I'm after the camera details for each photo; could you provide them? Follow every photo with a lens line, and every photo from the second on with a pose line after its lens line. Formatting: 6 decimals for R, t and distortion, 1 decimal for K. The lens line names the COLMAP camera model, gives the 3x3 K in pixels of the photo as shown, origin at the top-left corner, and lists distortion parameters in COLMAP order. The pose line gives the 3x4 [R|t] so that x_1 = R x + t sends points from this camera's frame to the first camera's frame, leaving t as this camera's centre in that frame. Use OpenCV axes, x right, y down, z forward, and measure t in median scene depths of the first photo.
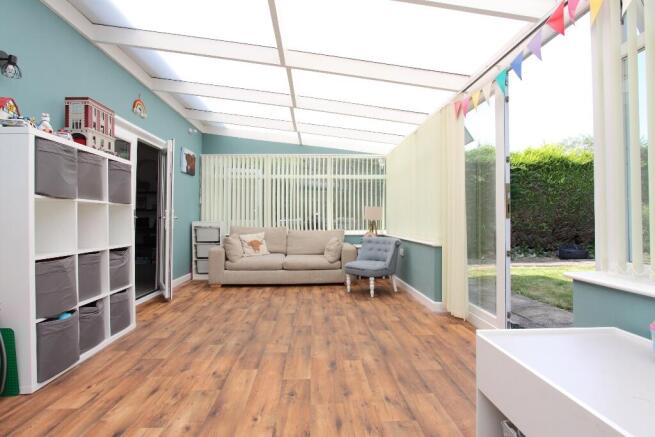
lens RADIAL K [[336.4, 0, 327.5], [0, 336.4, 218.5], [0, 0, 1]] dist [0.000227, 0.000020]
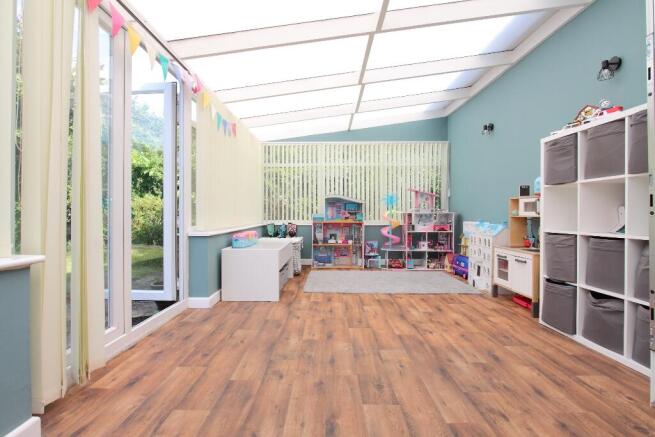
lens RADIAL K [[336.4, 0, 327.5], [0, 336.4, 218.5], [0, 0, 1]] dist [0.000227, 0.000020]
pose [[-0.998918, 0.001405, 0.046487, -0.025299], [0.001753, 0.999971, 0.007451, 0.044284], [-0.046475, 0.007524, -0.998891, 1.951026]]
